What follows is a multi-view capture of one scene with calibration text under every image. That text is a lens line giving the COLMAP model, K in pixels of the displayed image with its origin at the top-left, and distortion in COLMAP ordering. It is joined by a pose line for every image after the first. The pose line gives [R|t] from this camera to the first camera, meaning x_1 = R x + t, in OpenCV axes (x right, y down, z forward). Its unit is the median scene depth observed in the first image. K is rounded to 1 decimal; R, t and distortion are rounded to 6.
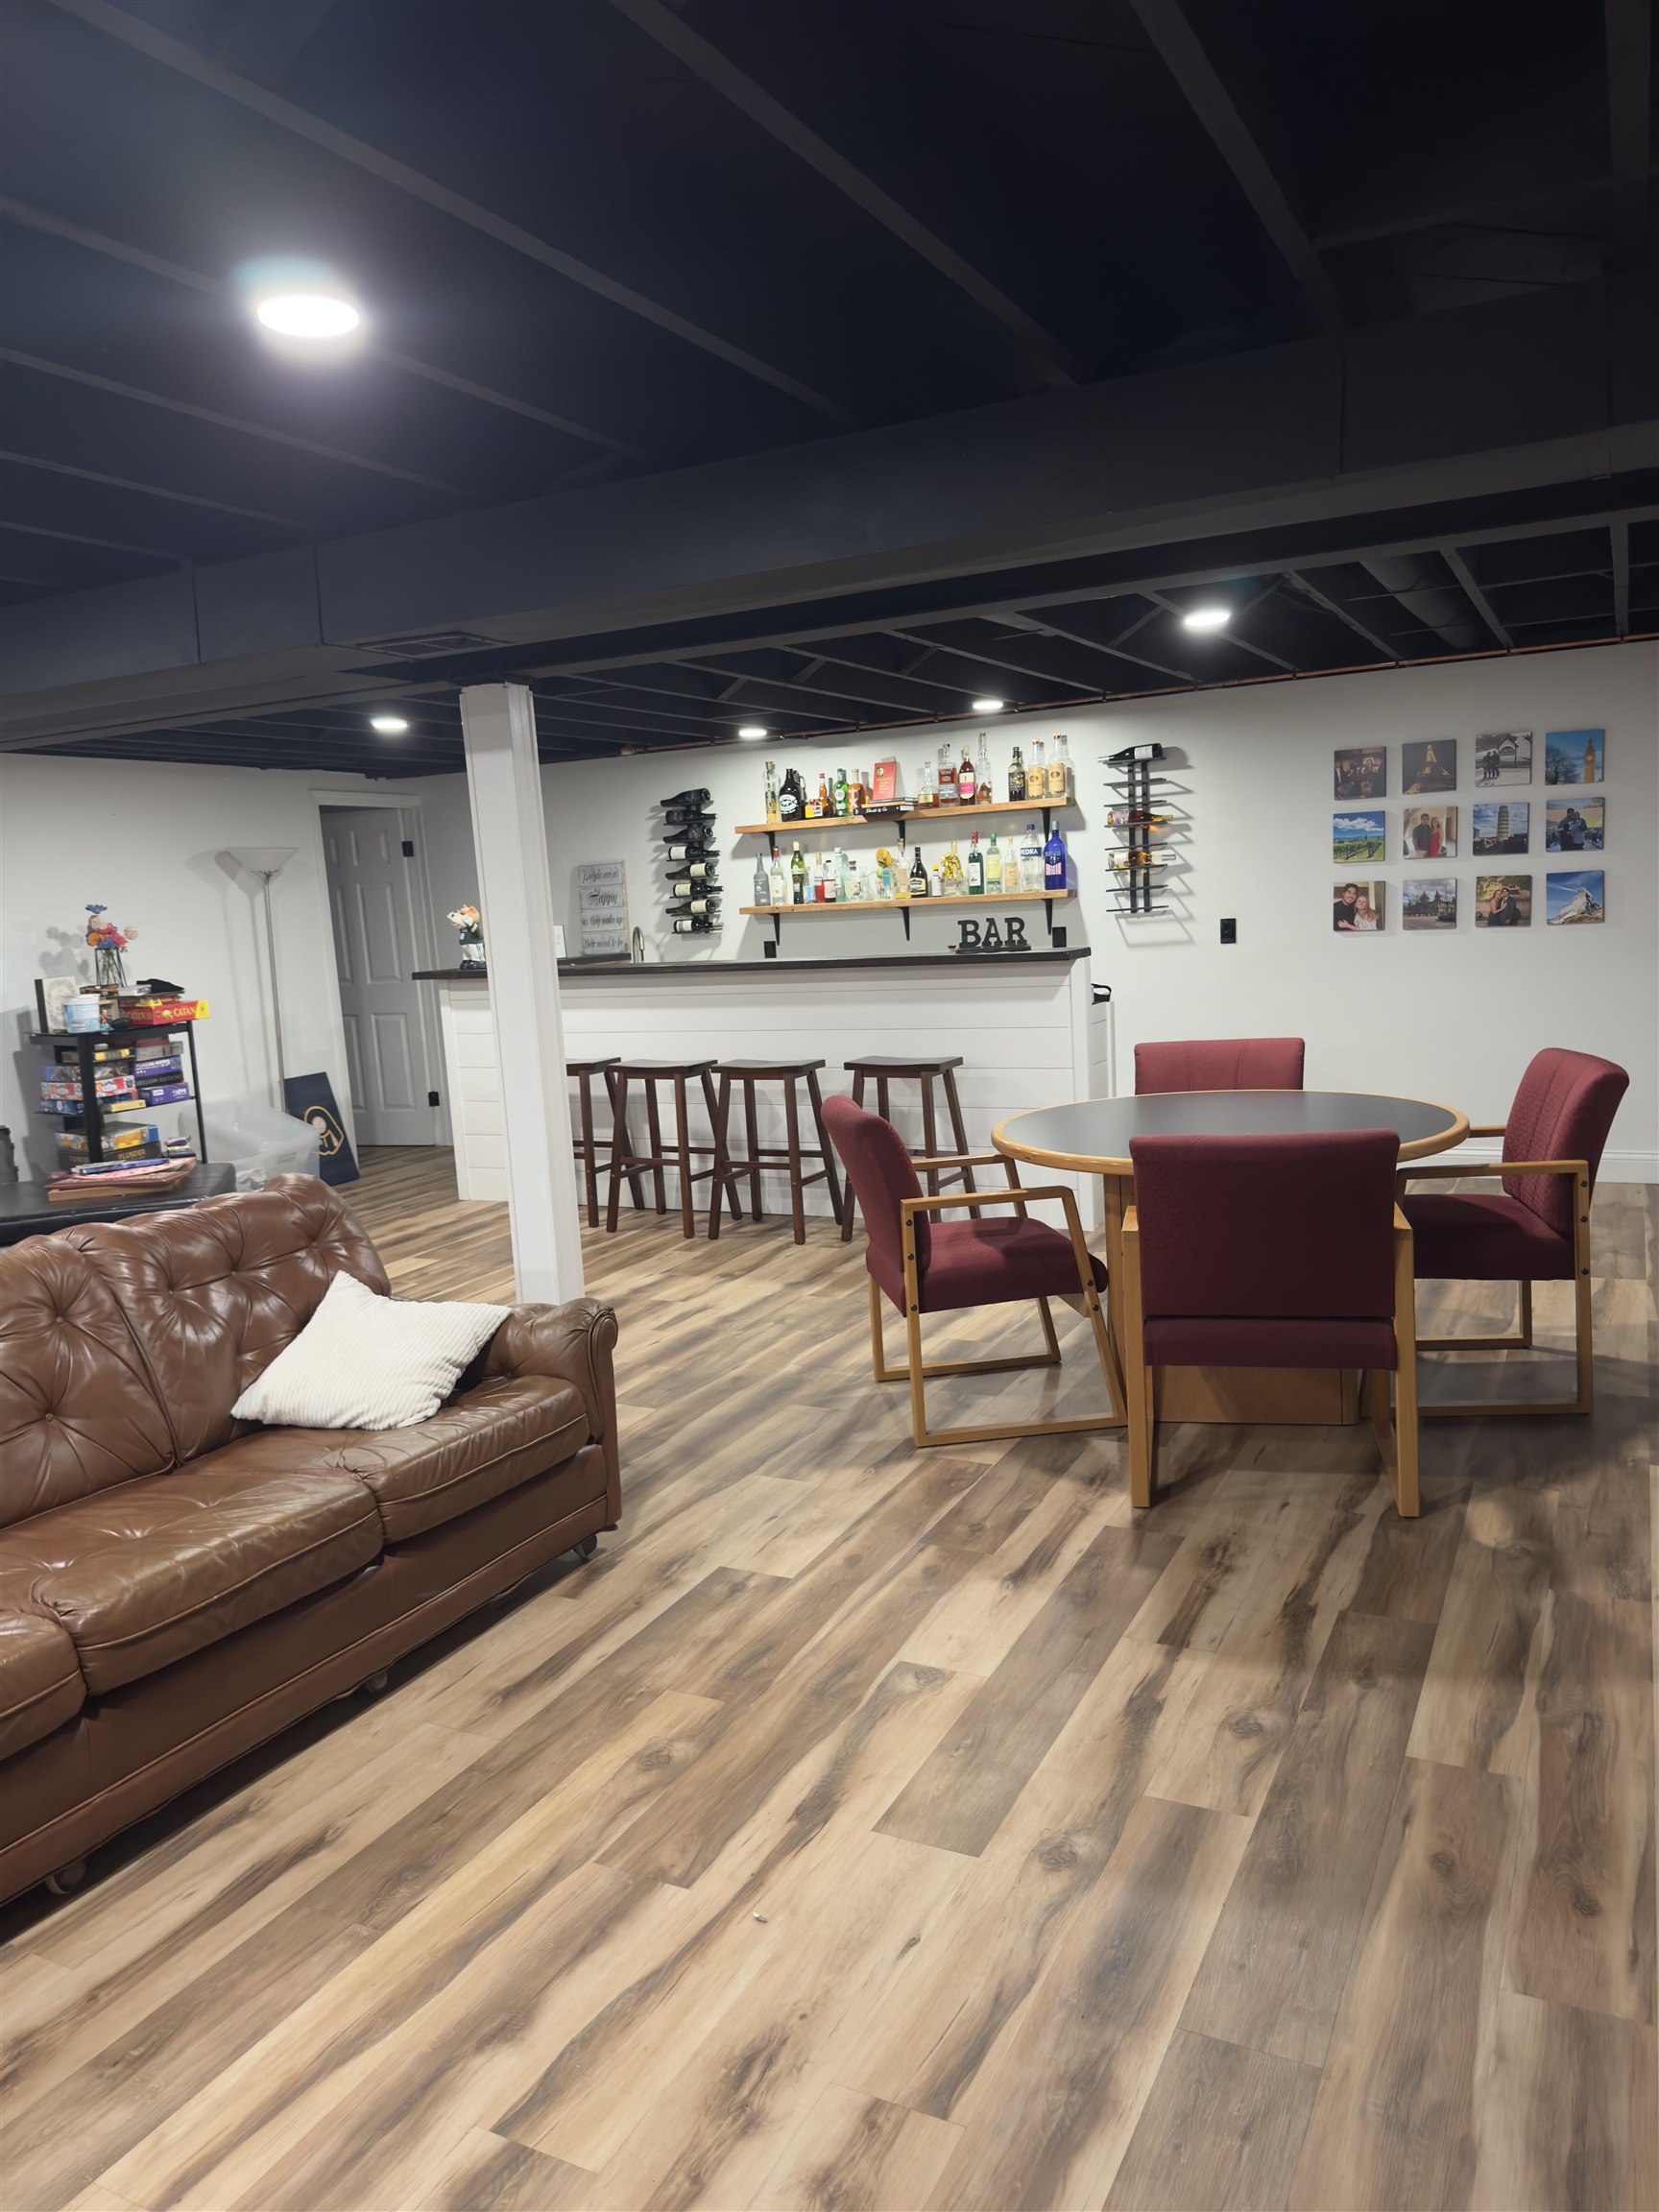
lens RADIAL K [[1544.0, 0, 839.5], [0, 1544.0, 1109.2], [0, 0, 1]] dist [0.158010, -0.303485]
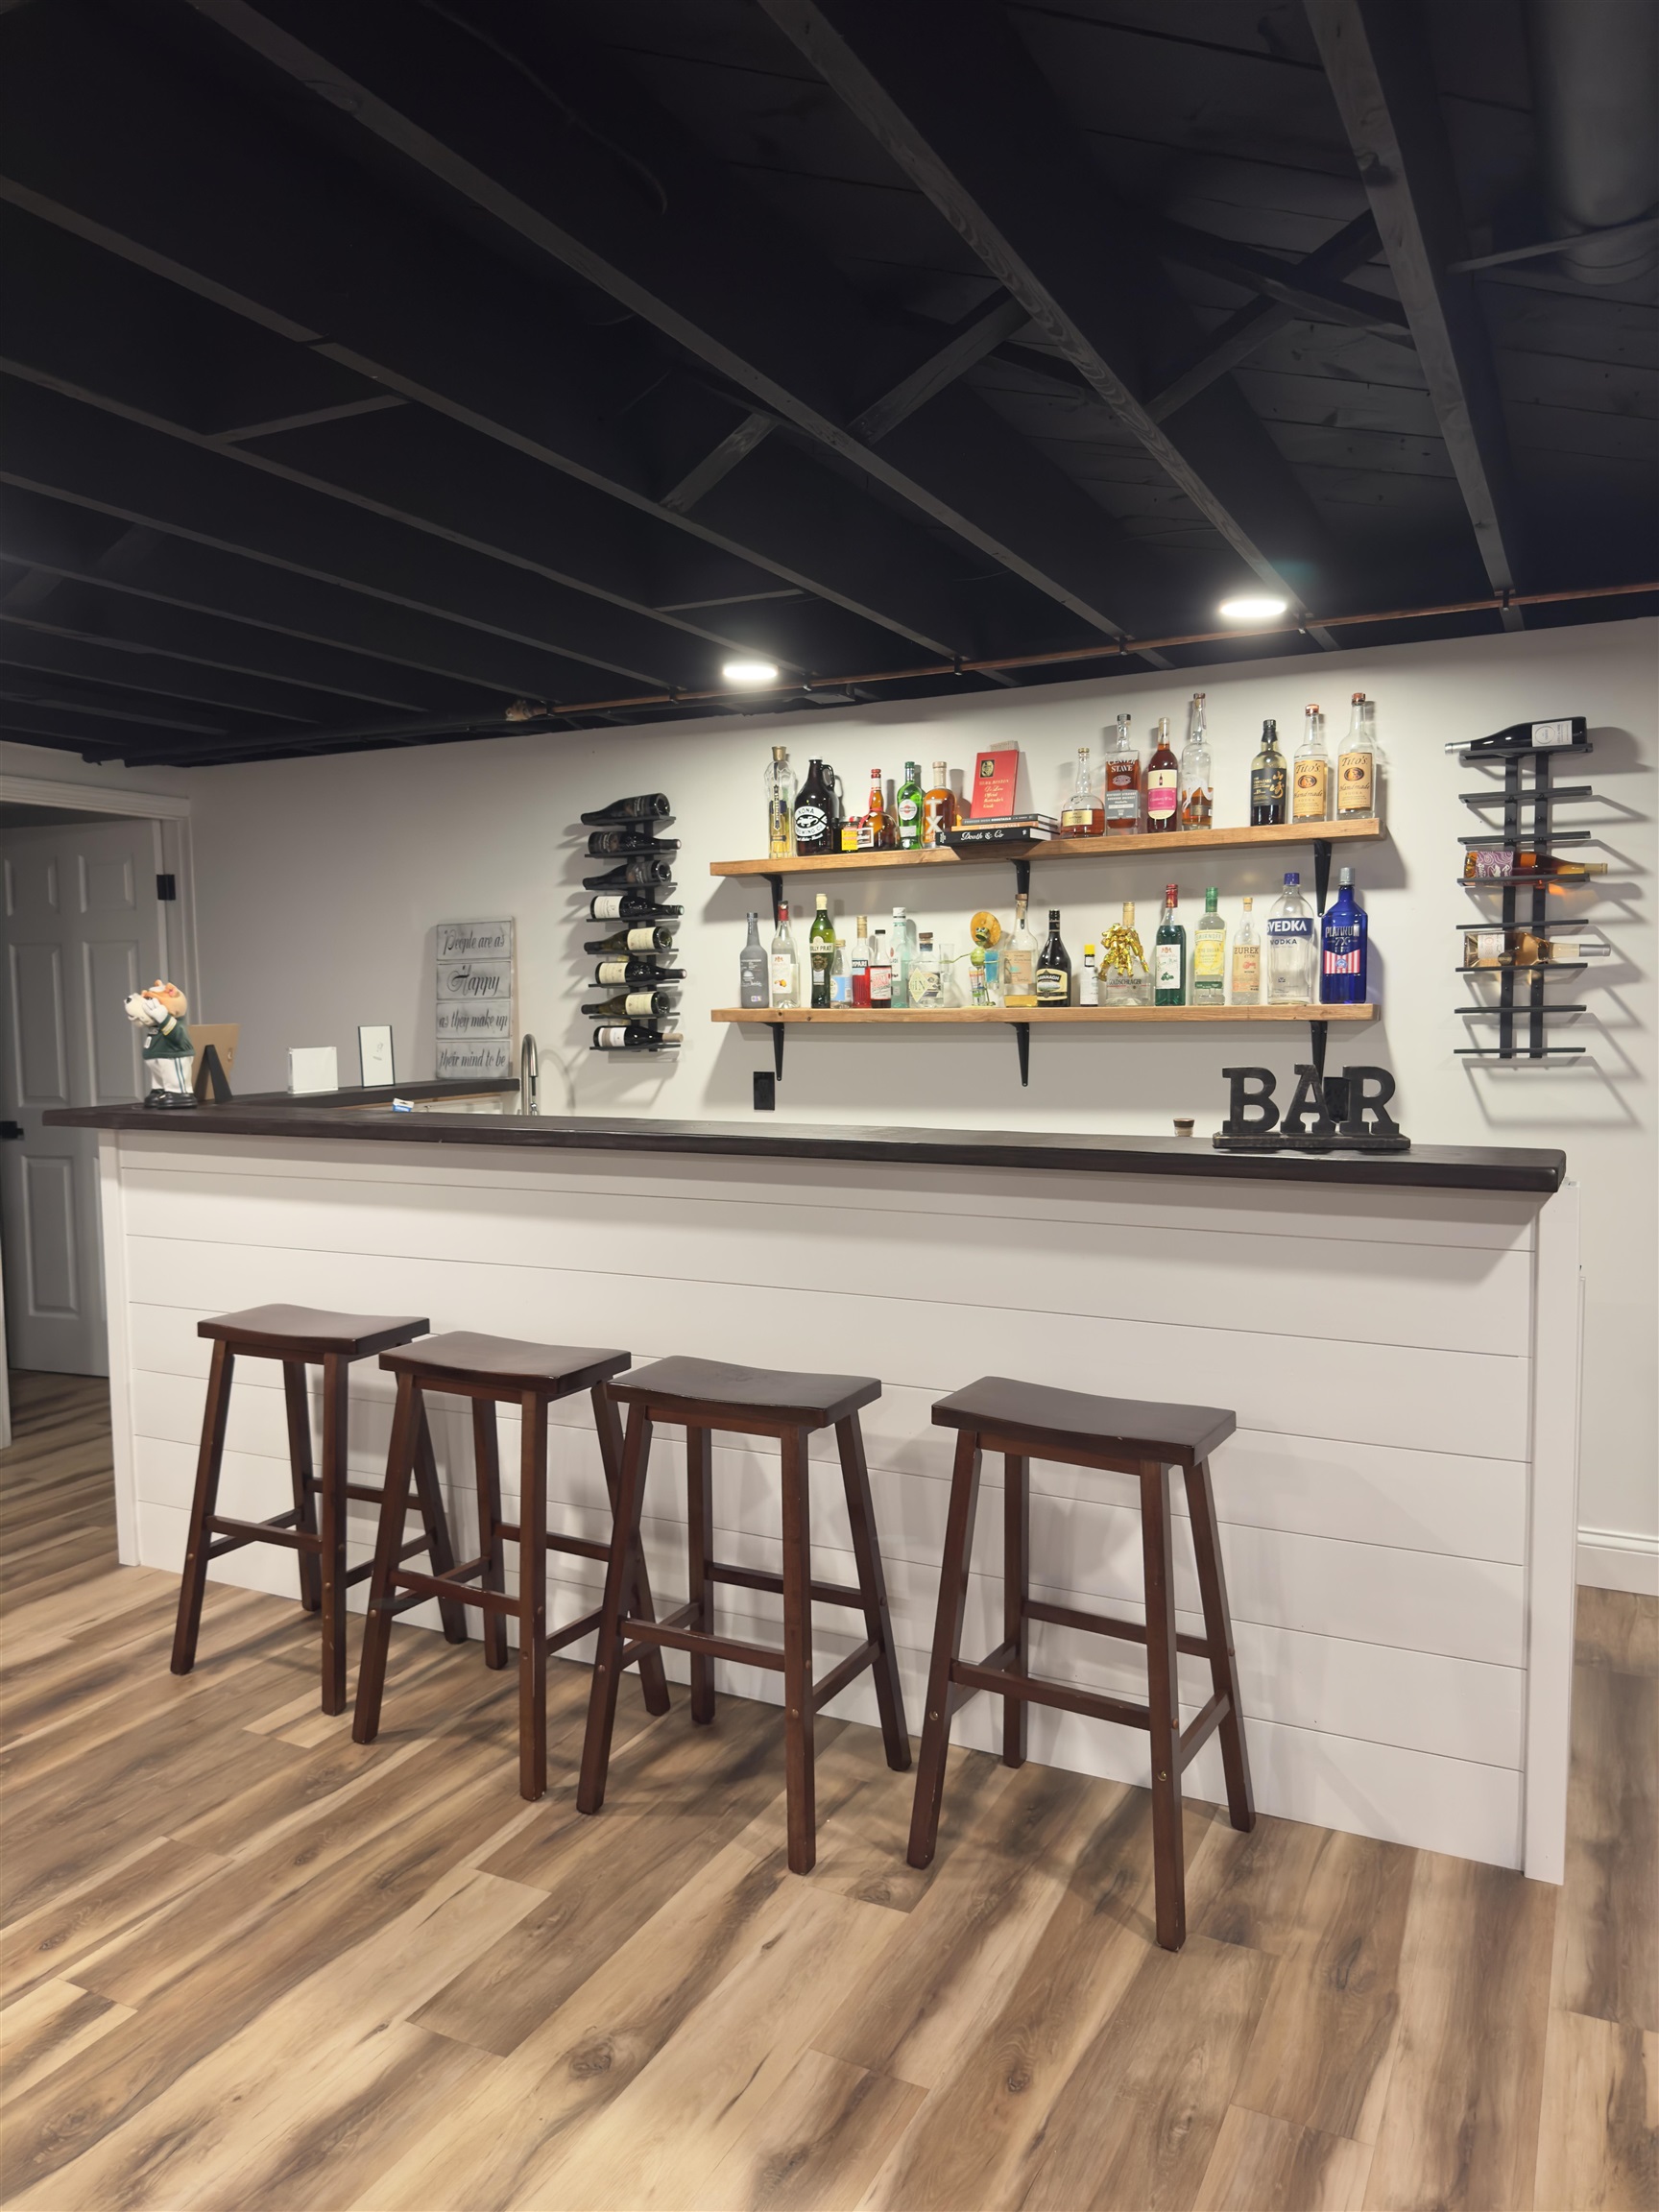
lens RADIAL K [[1547.2, 0, 827.6], [0, 1547.2, 1115.5], [0, 0, 1]] dist [0.106244, -0.152986]
pose [[0.998929, 0.046231, -0.001687, -0.023141], [-0.046248, 0.997100, -0.060441, -0.068097], [-0.001112, 0.060454, 0.998170, 0.504824]]
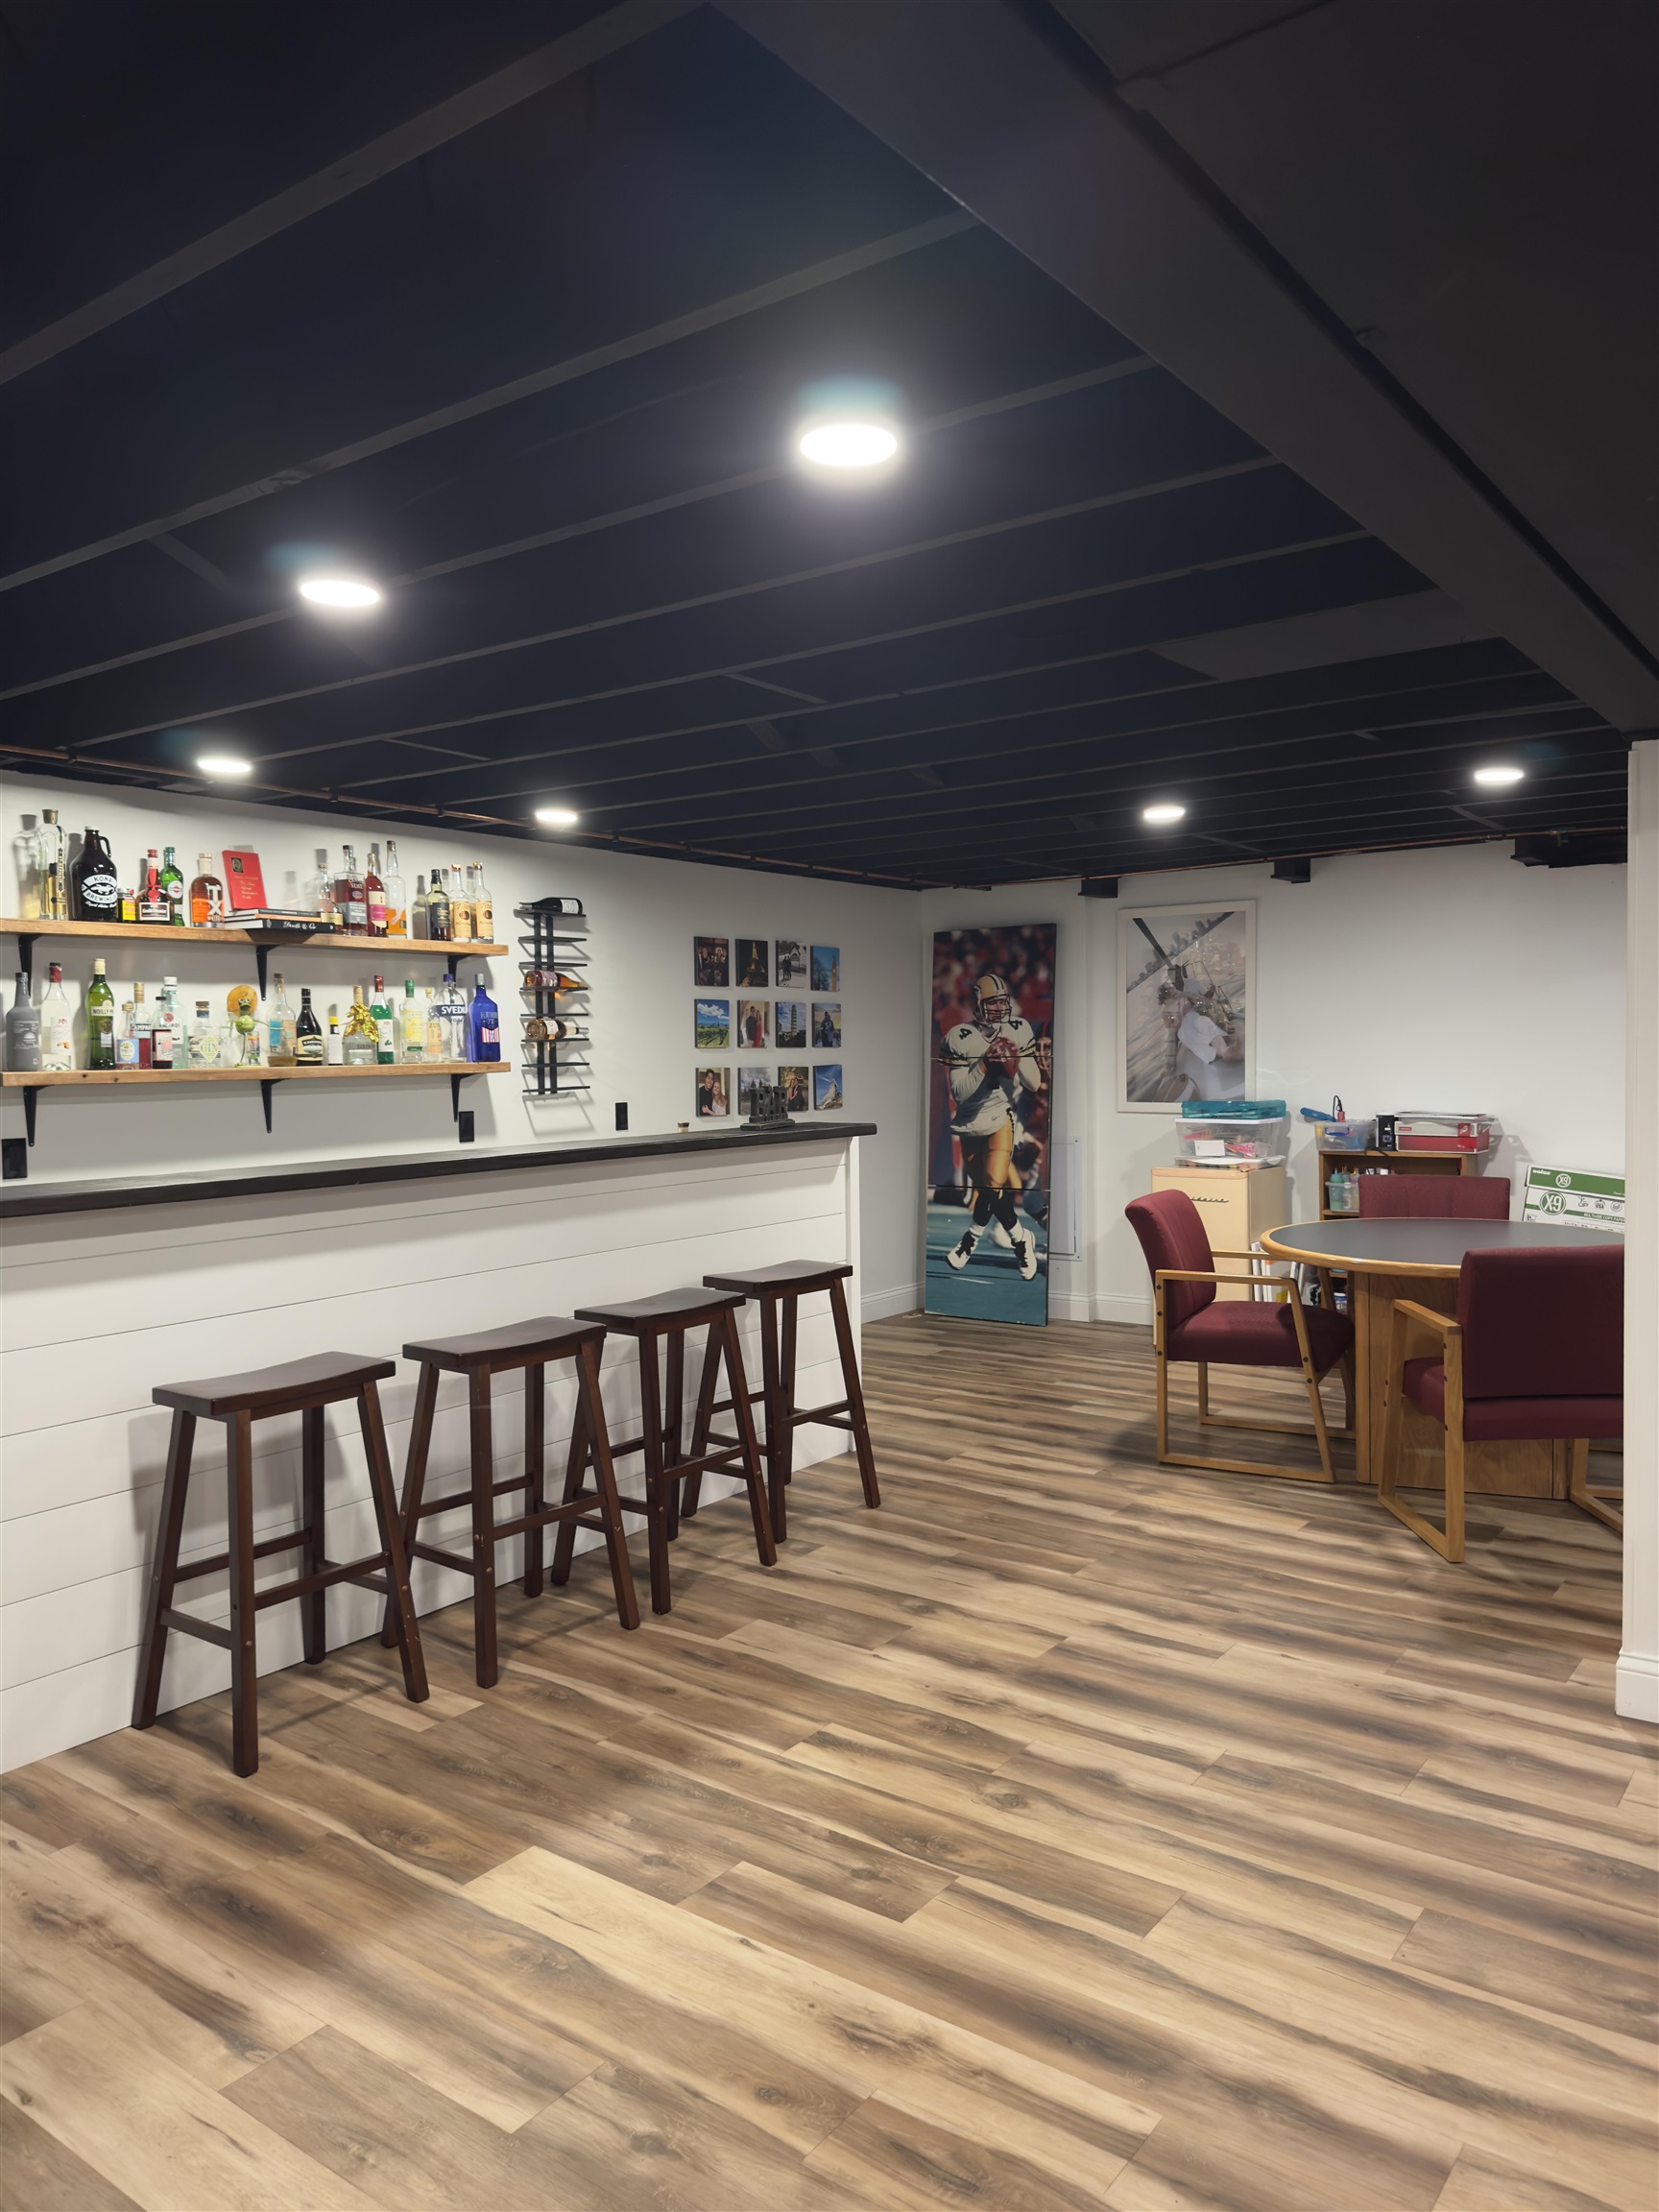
lens RADIAL K [[1544.0, 0, 839.5], [0, 1544.0, 1109.2], [0, 0, 1]] dist [0.158010, -0.303485]
pose [[0.168856, 0.012709, 0.985559, -0.586506], [0.139891, 0.989486, -0.036727, -0.066459], [-0.975663, 0.144072, 0.165302, 0.711536]]
